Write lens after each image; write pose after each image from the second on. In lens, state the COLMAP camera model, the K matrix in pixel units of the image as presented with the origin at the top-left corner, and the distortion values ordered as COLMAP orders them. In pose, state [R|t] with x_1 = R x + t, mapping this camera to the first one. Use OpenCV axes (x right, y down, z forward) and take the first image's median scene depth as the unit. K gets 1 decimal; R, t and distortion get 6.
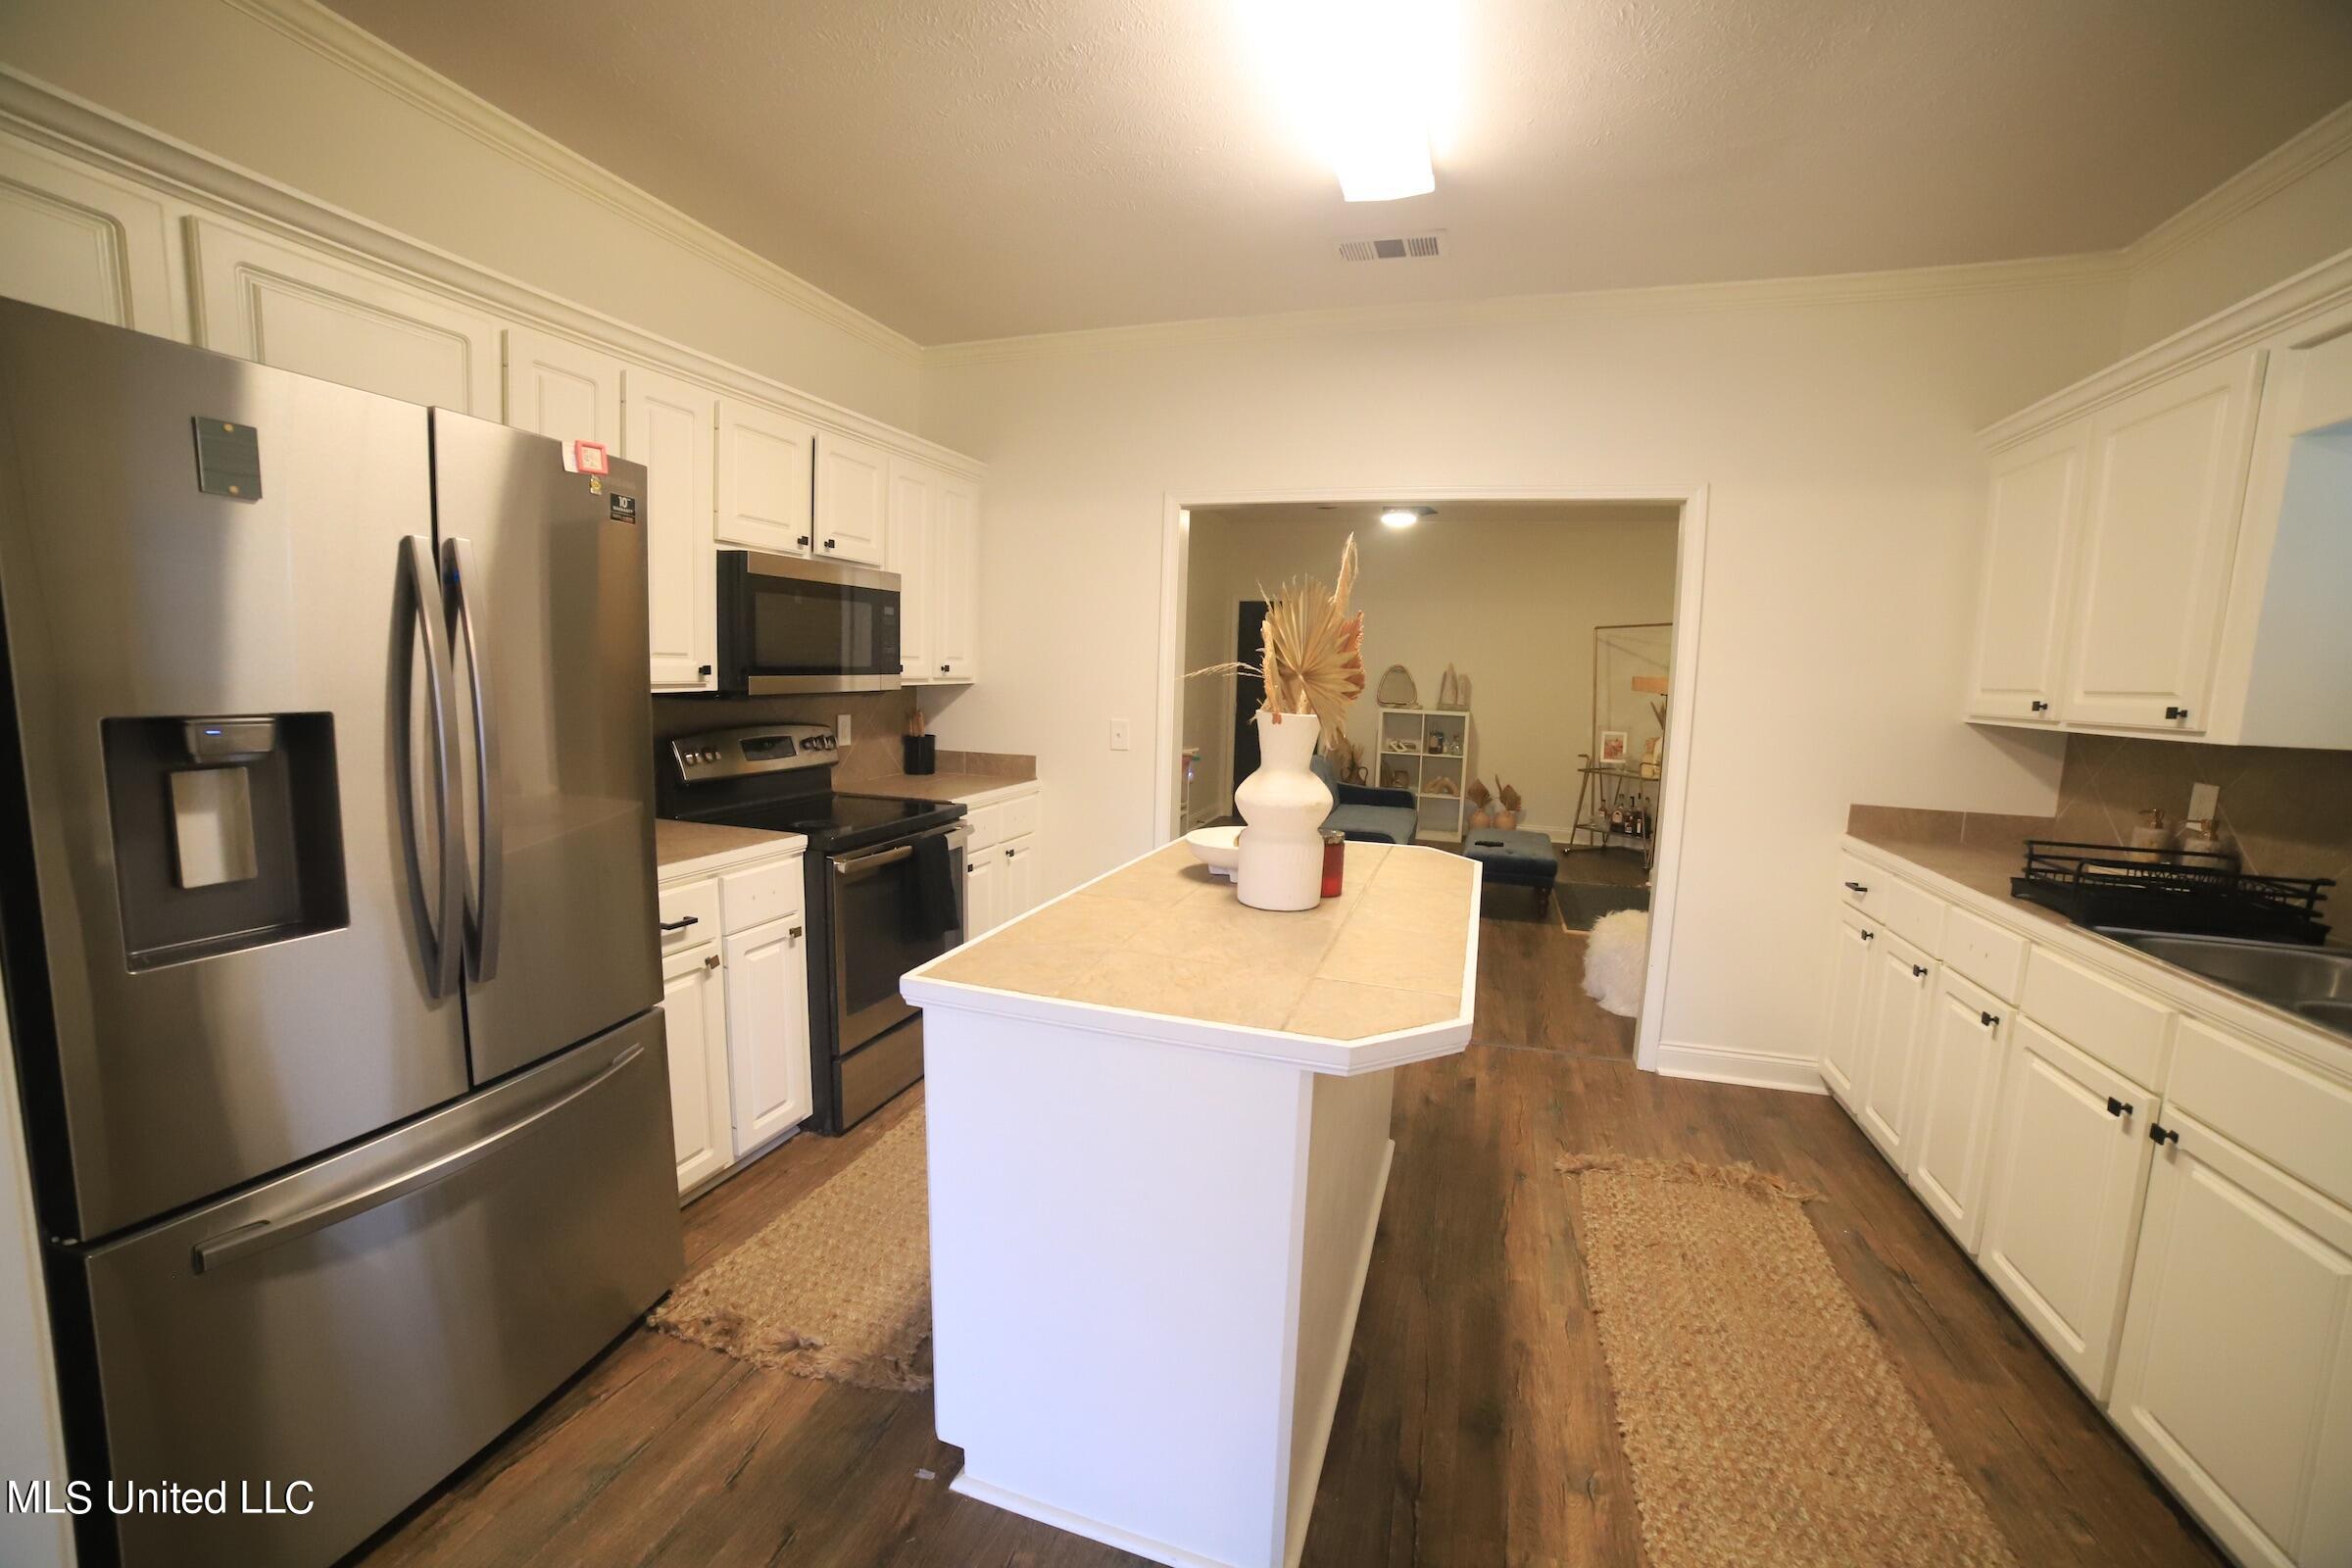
lens RADIAL K [[949.7, 0, 1167.6], [0, 949.7, 784.1], [0, 0, 1]] dist [-0.104279, 0.038096]
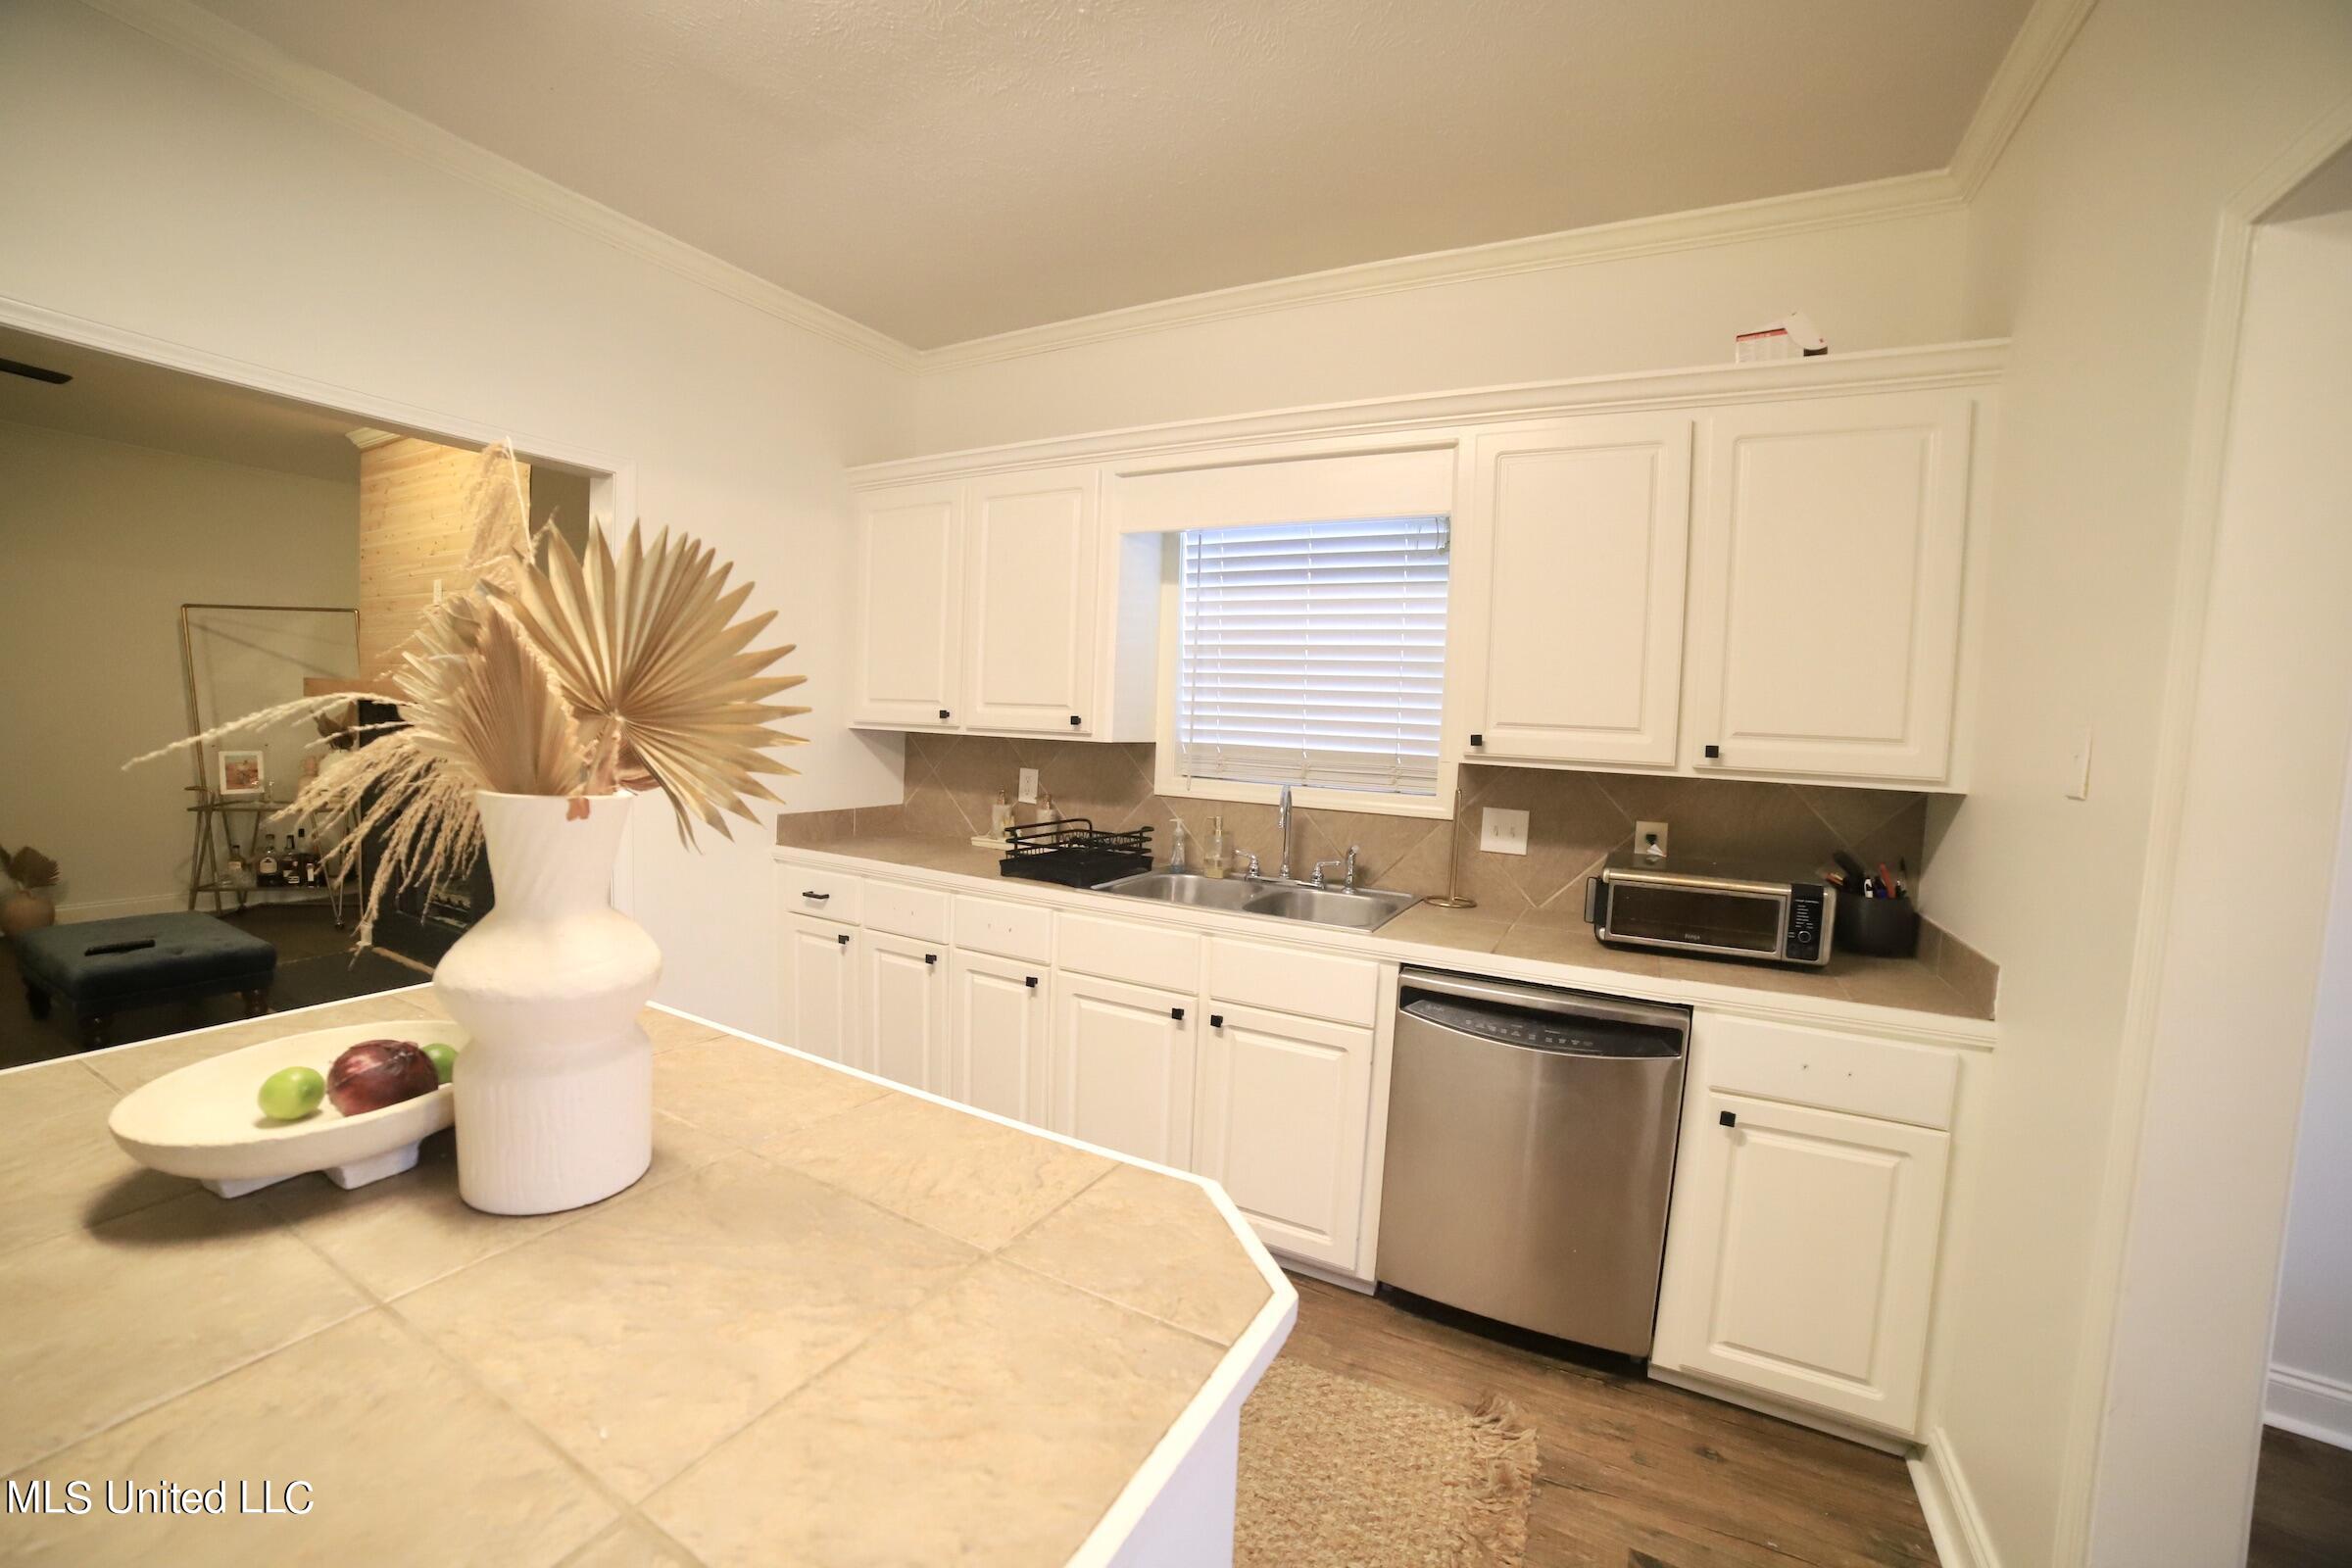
lens RADIAL K [[949.7, 0, 1167.6], [0, 949.7, 784.1], [0, 0, 1]] dist [-0.104279, 0.038096]
pose [[0.181631, -0.095128, 0.978755, -0.196789], [0.087019, 0.992960, 0.080360, -0.064811], [-0.979509, 0.070575, 0.188630, 0.437289]]
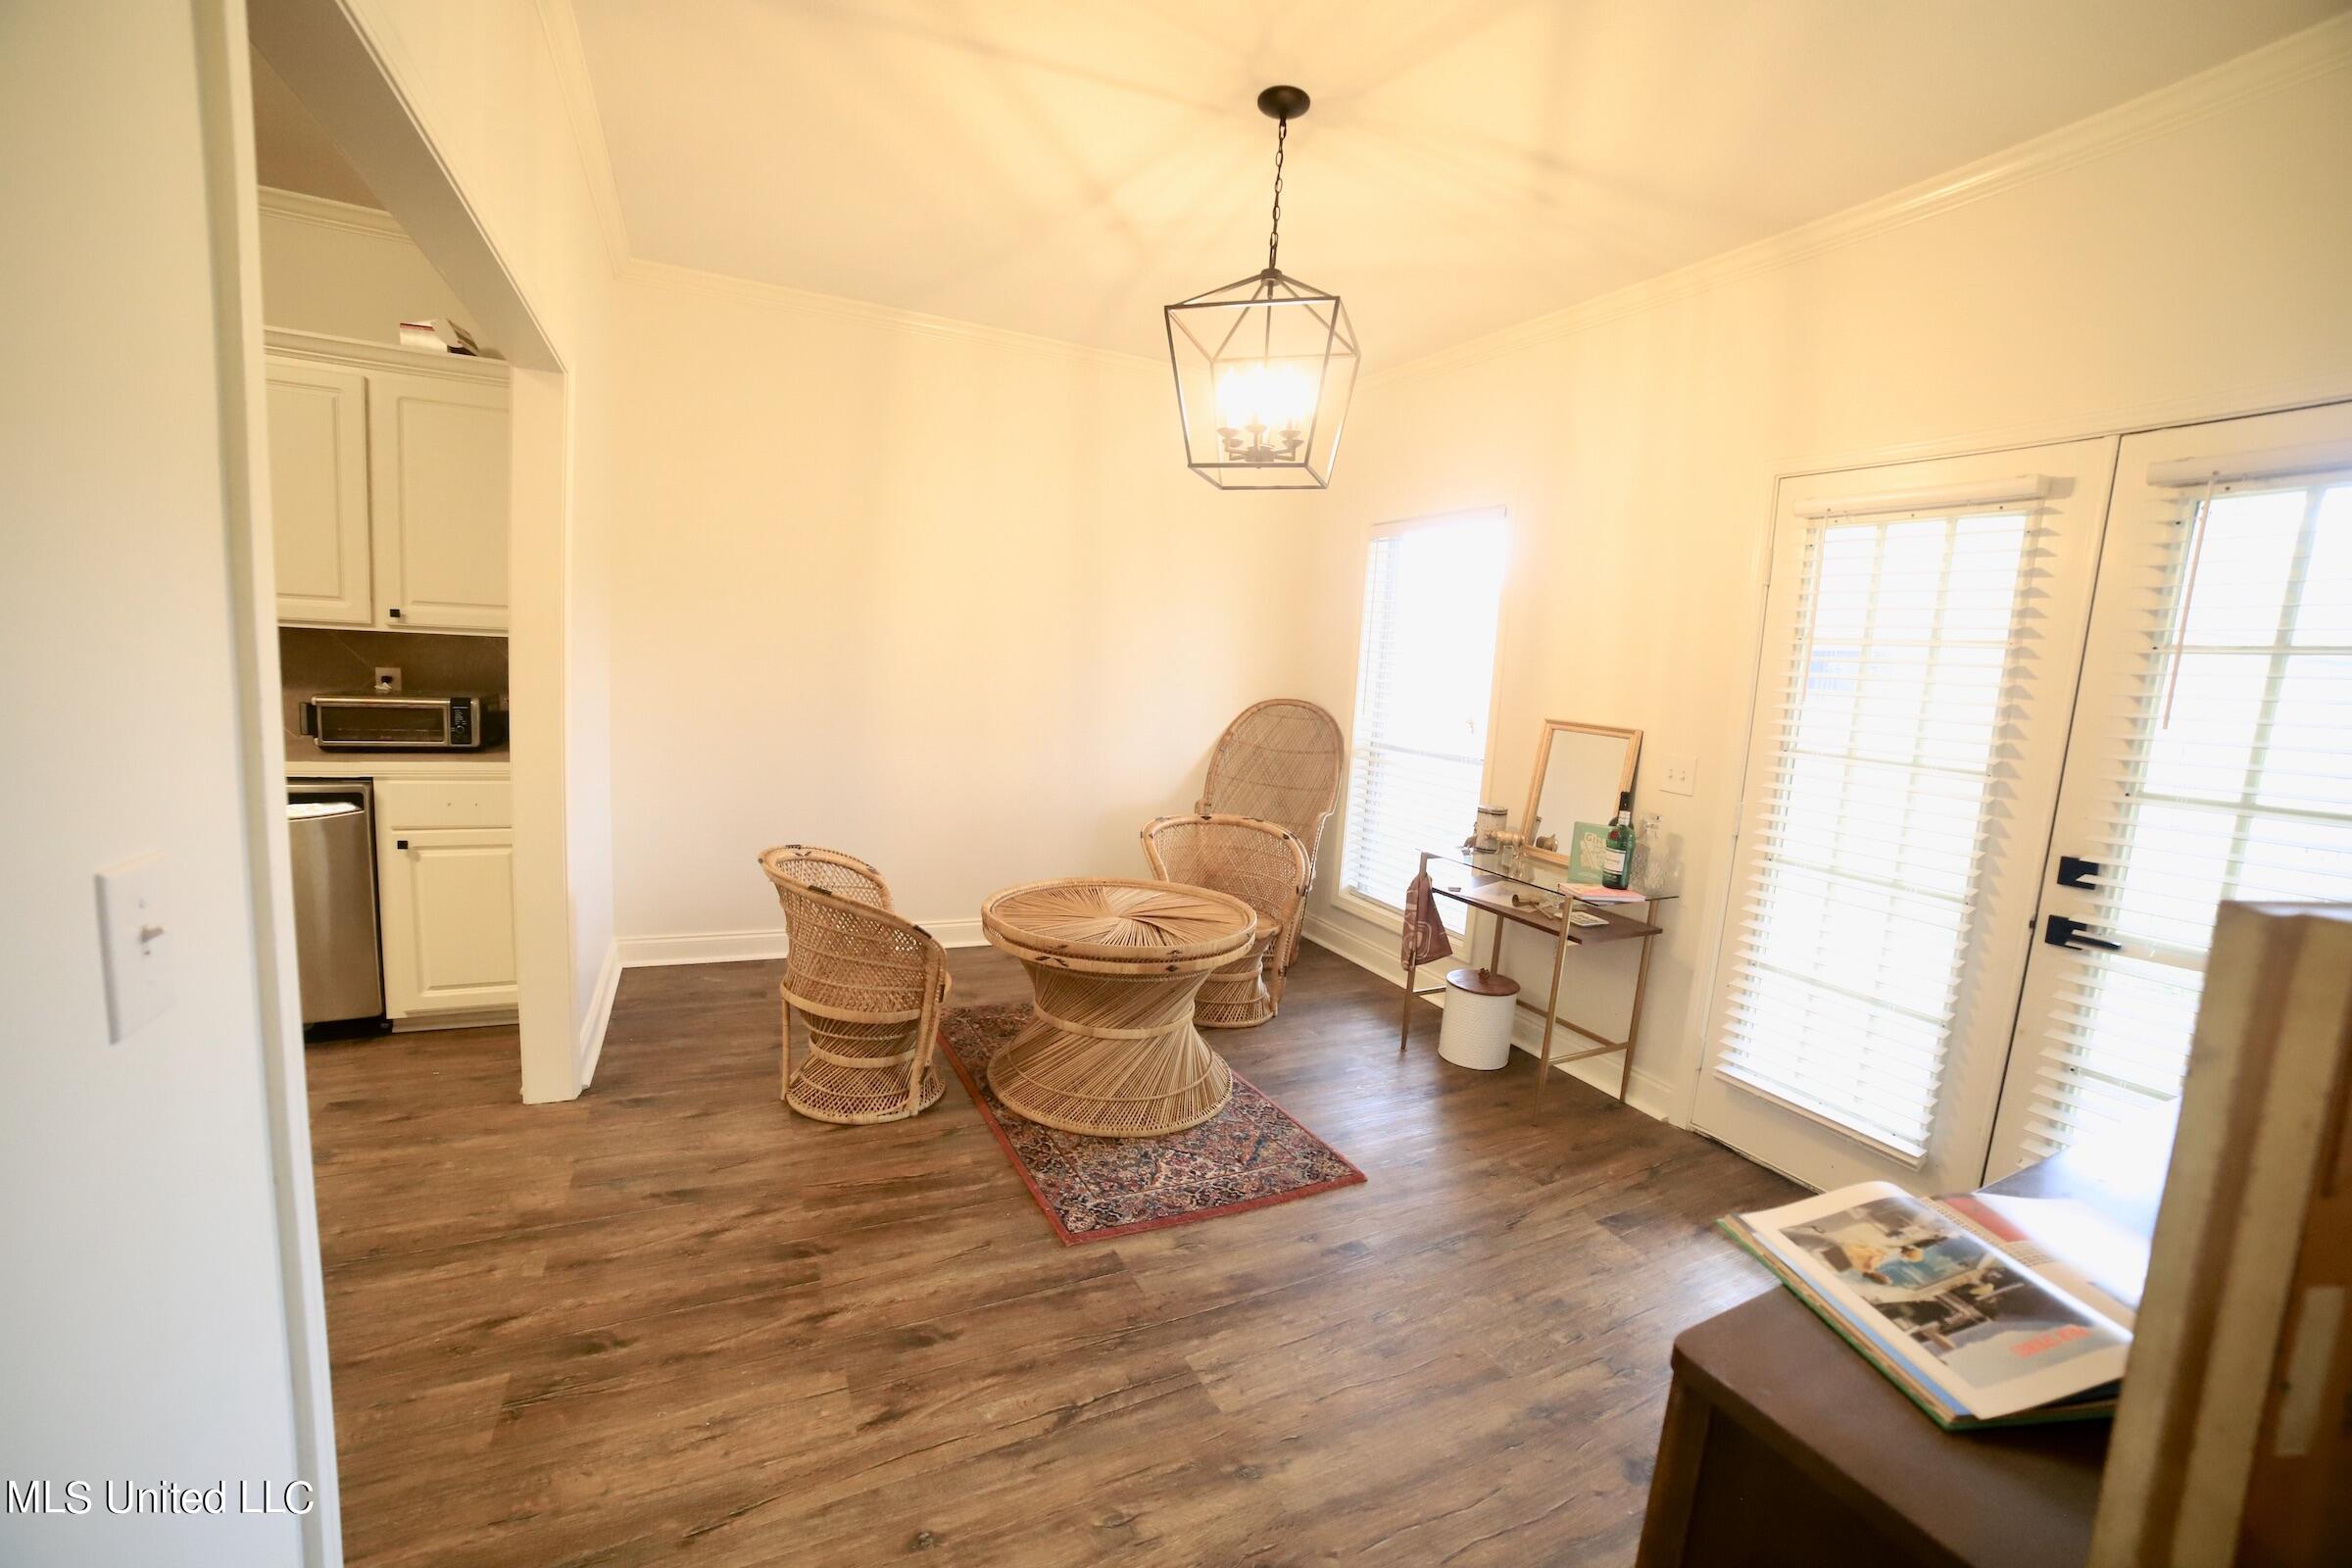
lens RADIAL K [[963.0, 0, 1142.5], [0, 963.0, 778.4], [0, 0, 1]] dist [-0.110203, 0.039294]
pose [[-0.666082, -0.171573, 0.725877, -0.908720], [0.009683, 0.971113, 0.238423, -0.049190], [-0.745816, 0.165838, -0.645179, 0.174125]]
